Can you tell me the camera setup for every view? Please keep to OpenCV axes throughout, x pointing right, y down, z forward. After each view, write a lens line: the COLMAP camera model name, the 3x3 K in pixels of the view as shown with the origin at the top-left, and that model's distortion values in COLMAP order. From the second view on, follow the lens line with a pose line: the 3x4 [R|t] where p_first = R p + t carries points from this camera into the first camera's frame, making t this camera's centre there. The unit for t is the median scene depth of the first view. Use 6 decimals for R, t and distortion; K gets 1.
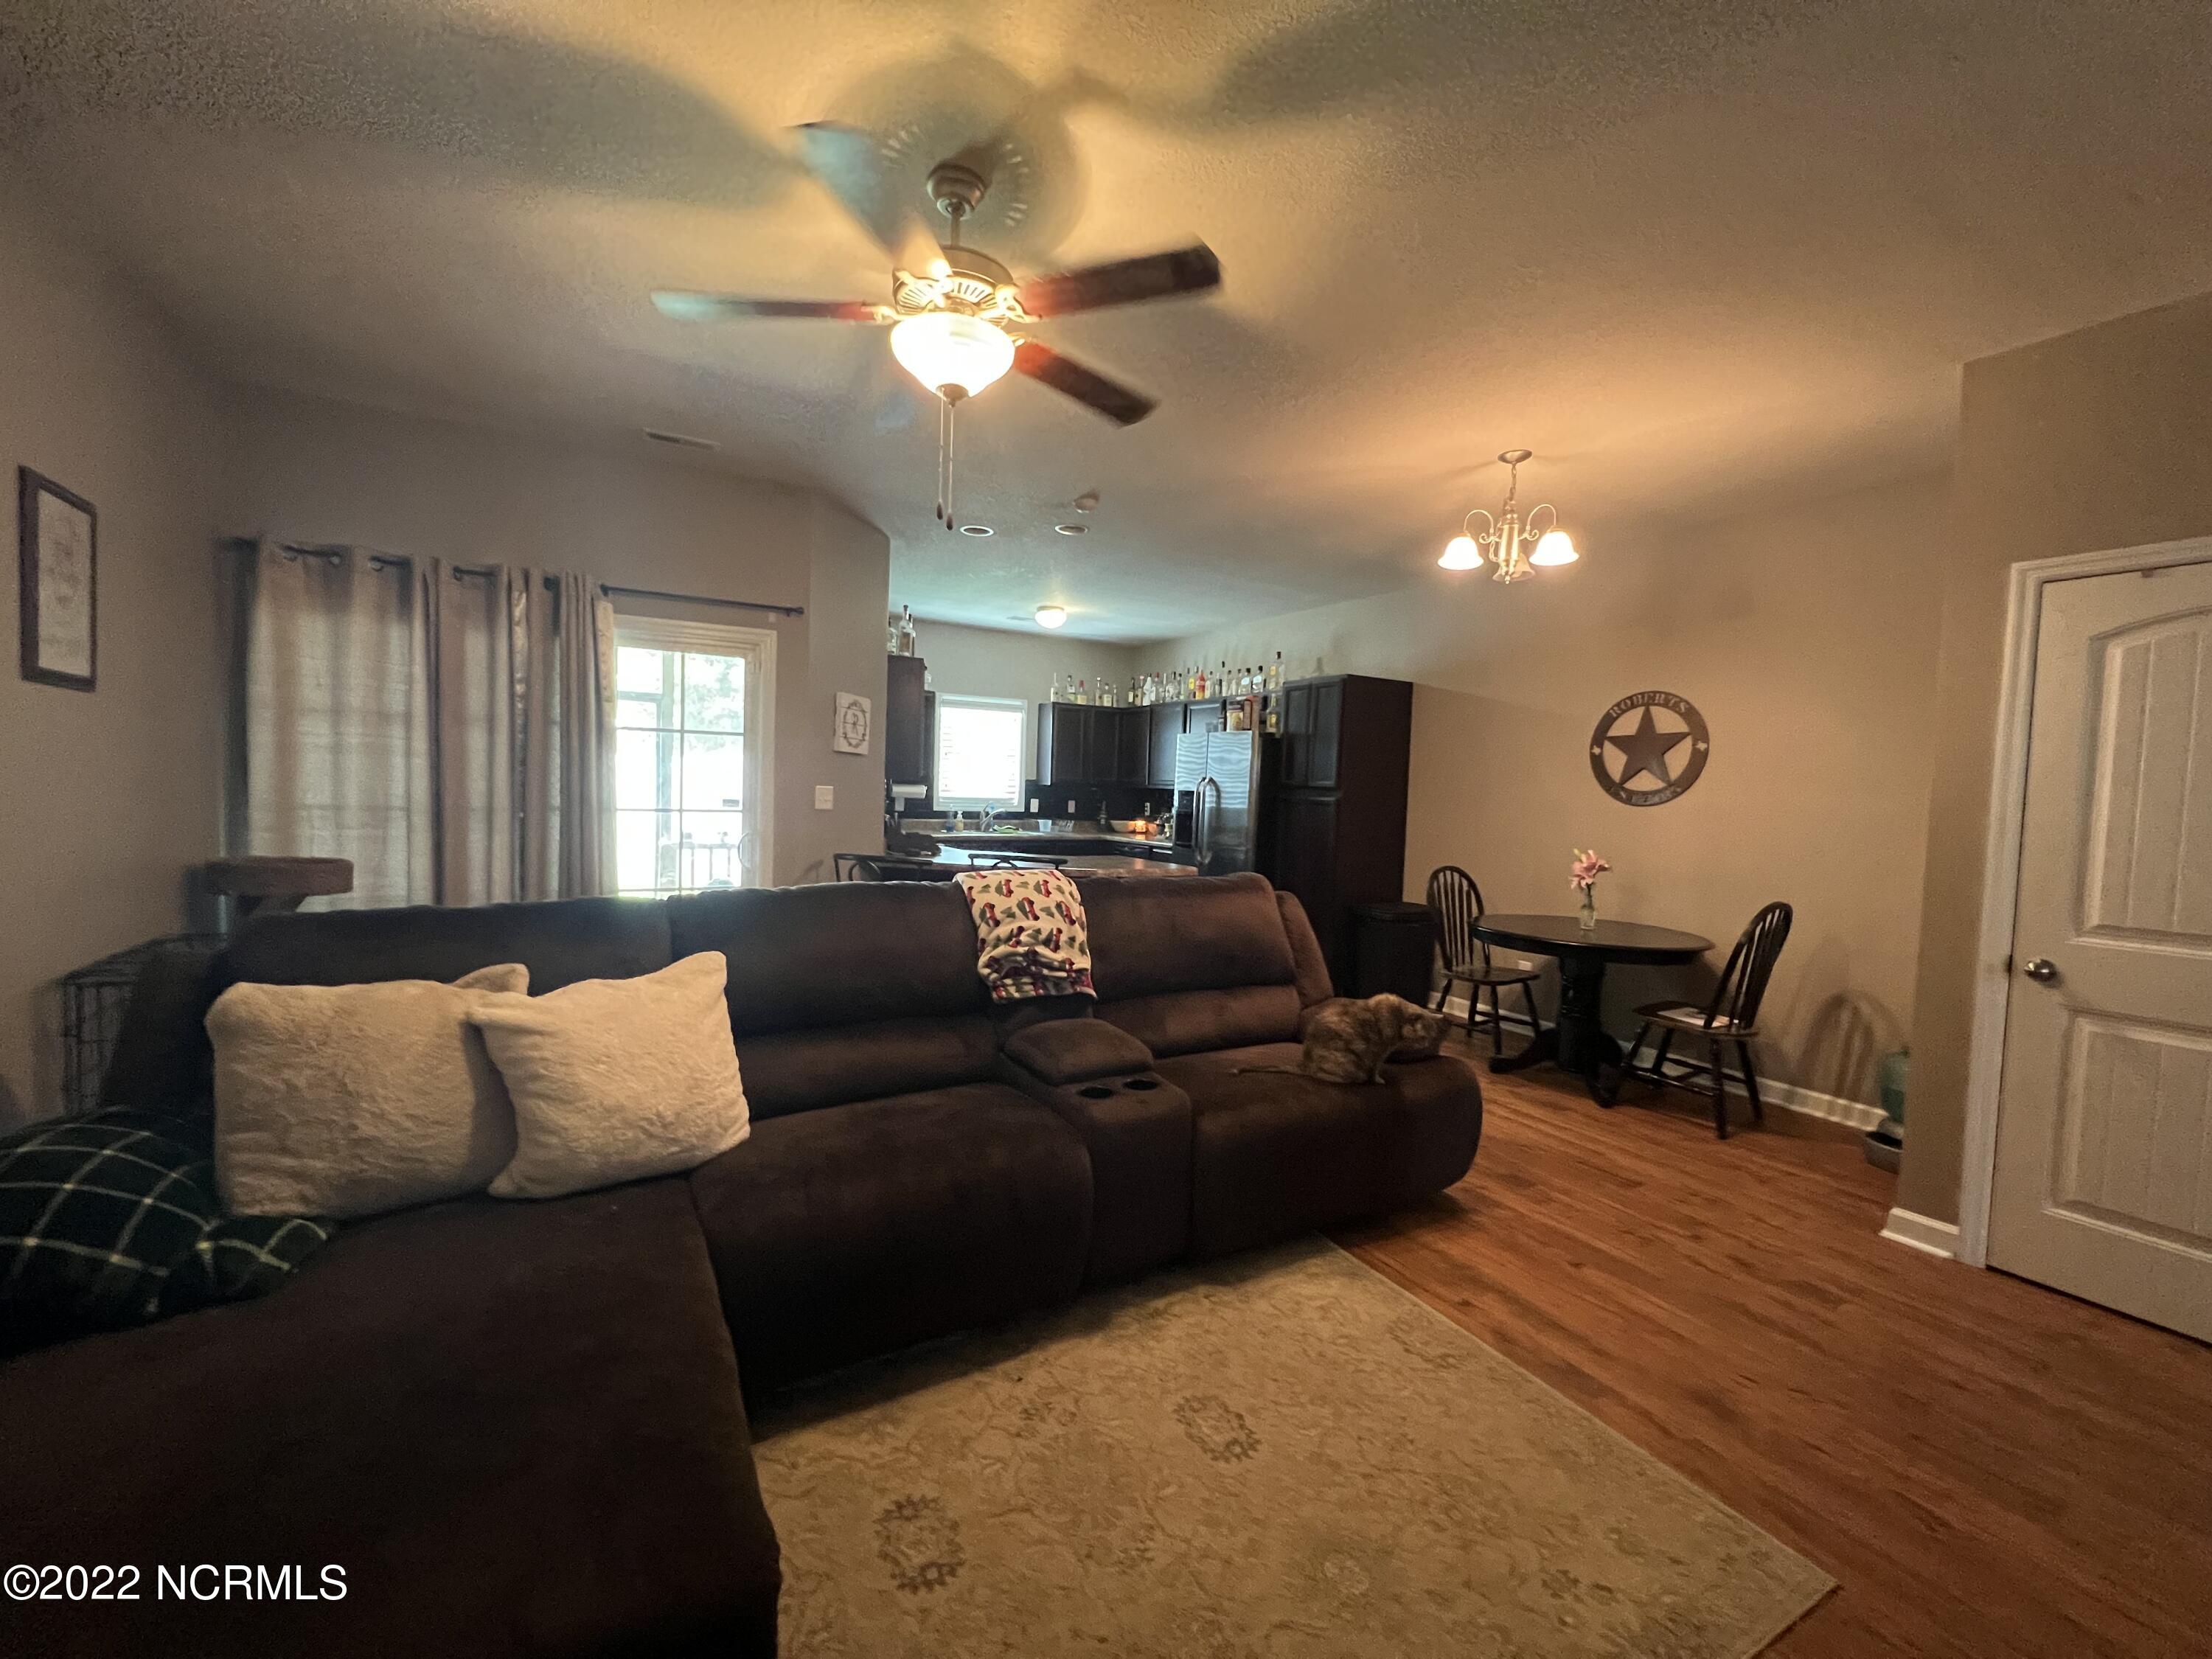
lens RADIAL K [[882.9, 0, 1099.0], [0, 882.9, 830.8], [0, 0, 1]] dist [-0.001419, 0.000046]
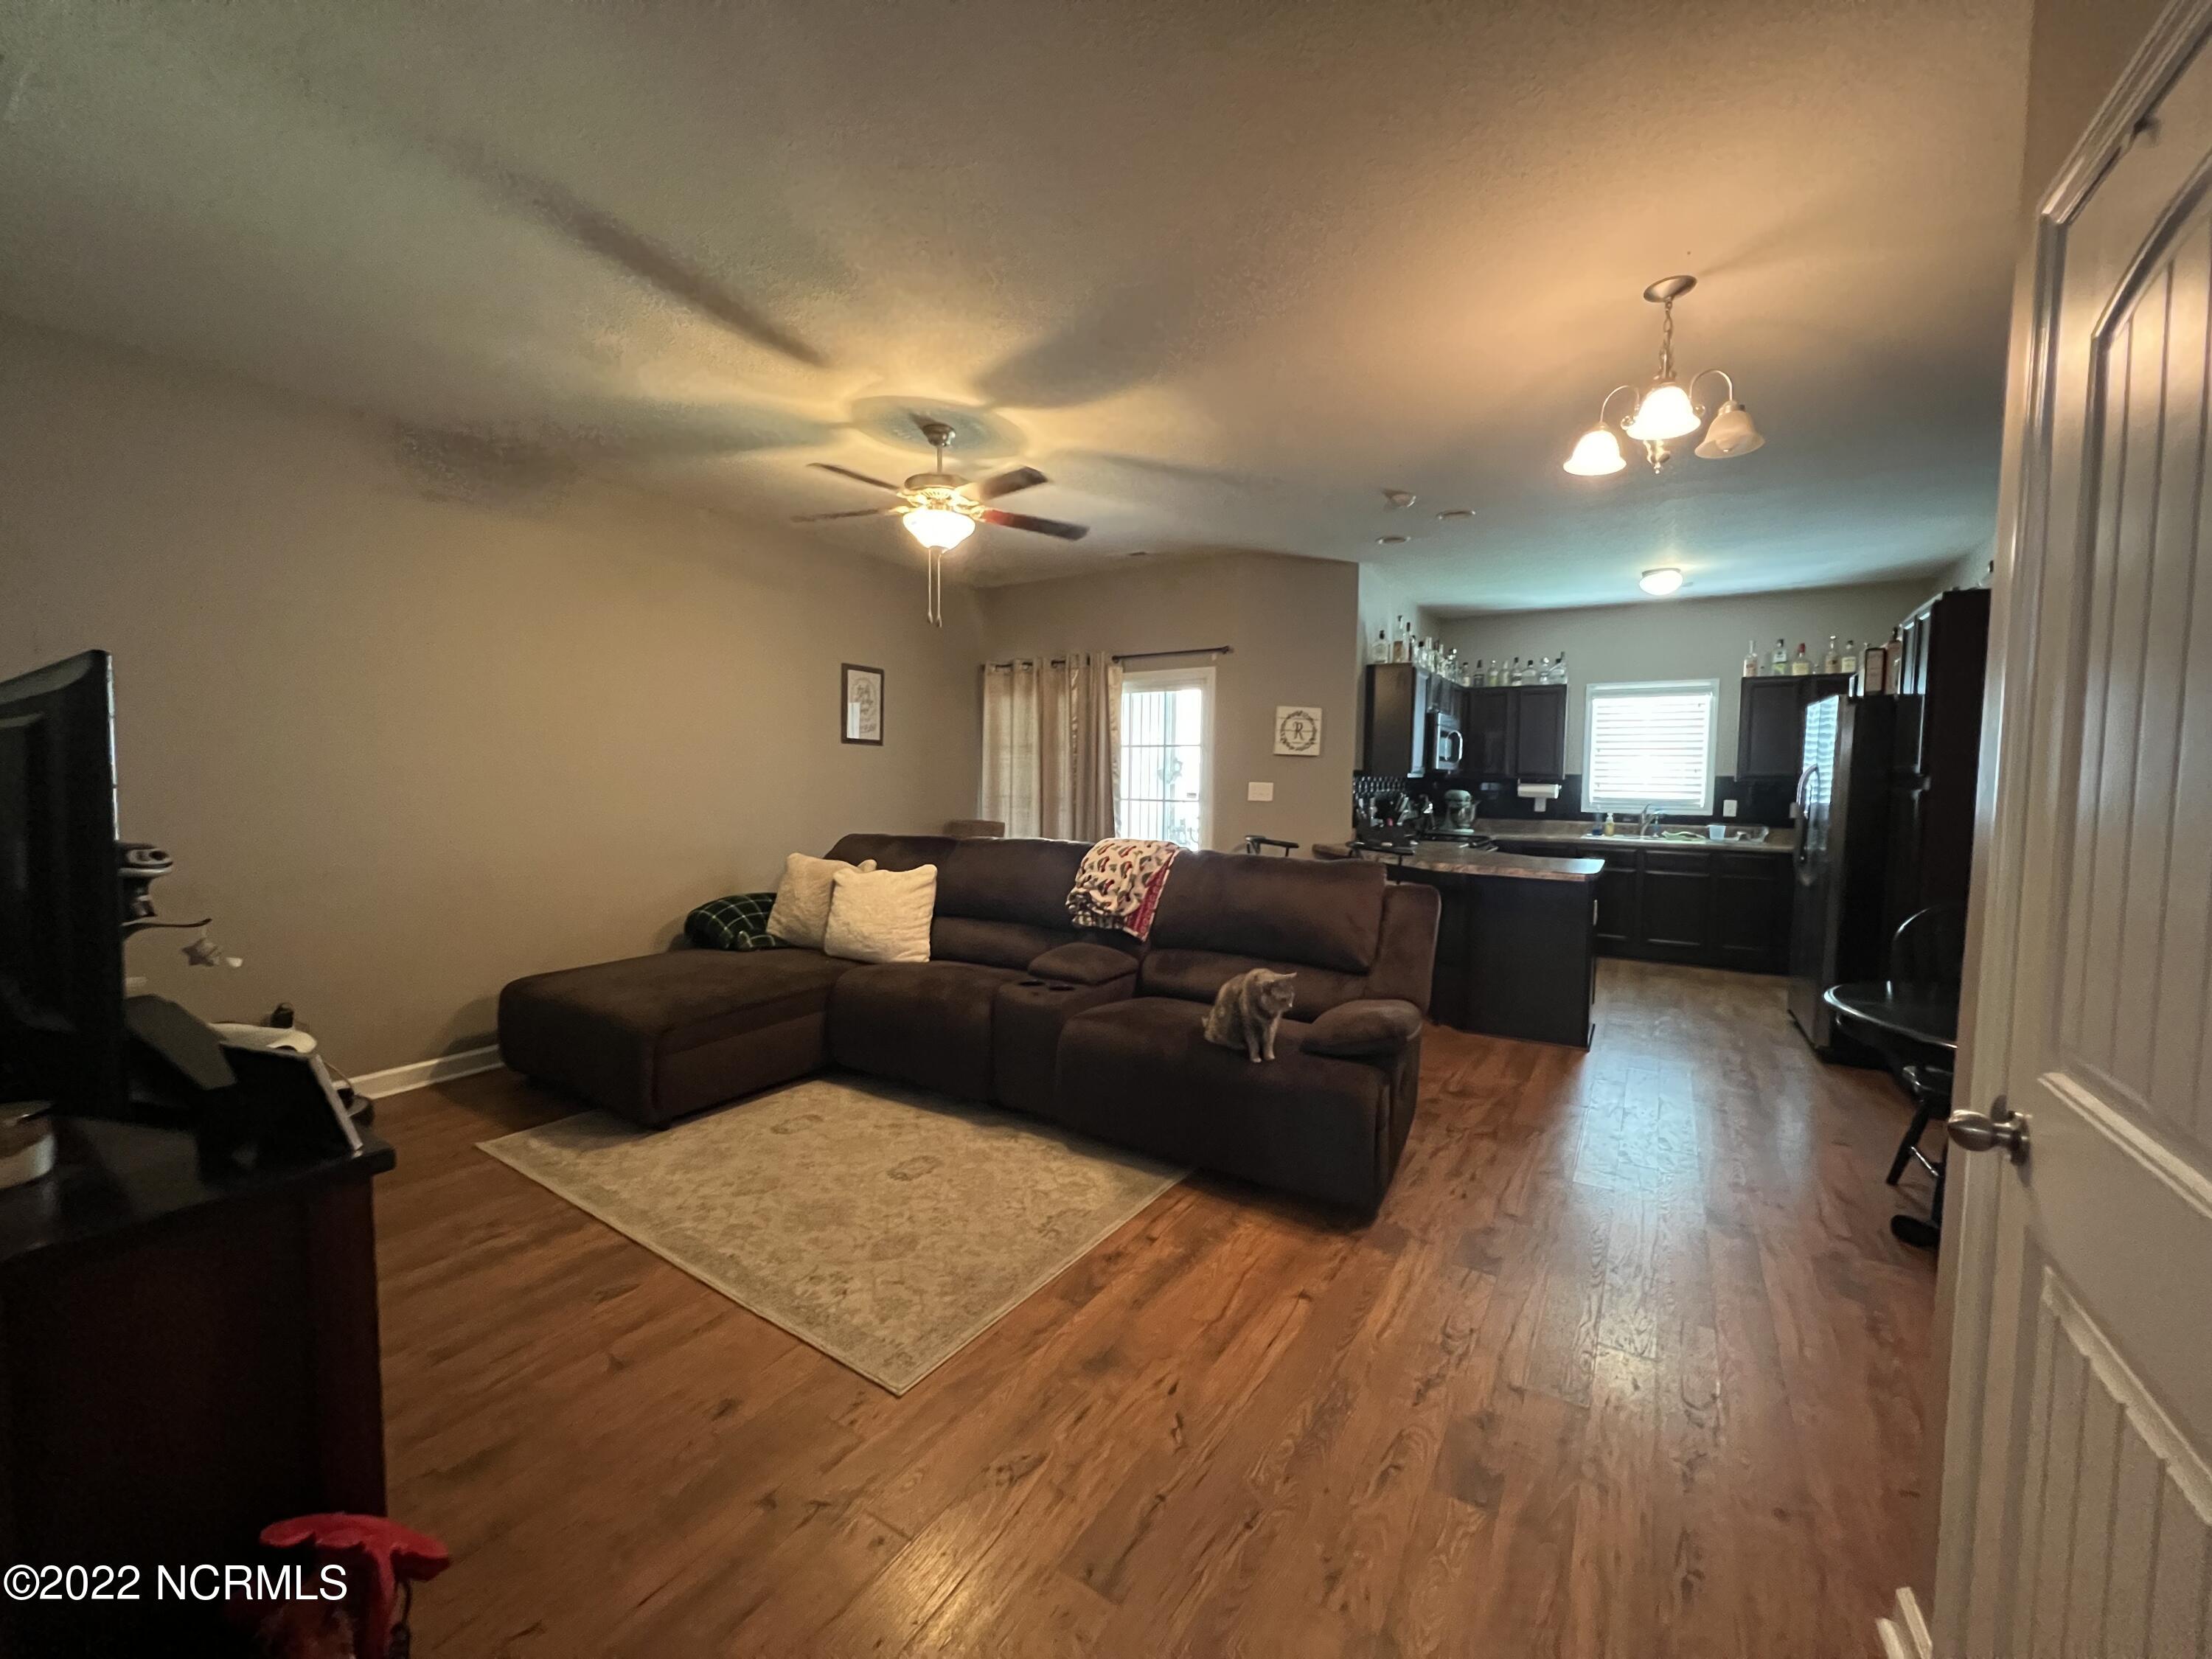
lens RADIAL K [[882.9, 0, 1096.1], [0, 882.9, 823.0], [0, 0, 1]] dist [-0.001419, 0.000046]
pose [[0.454361, 0.022686, -0.890529, 0.707521], [-0.042870, 0.999074, 0.003578, 0.012710], [0.889786, 0.036551, 0.454913, 0.226005]]
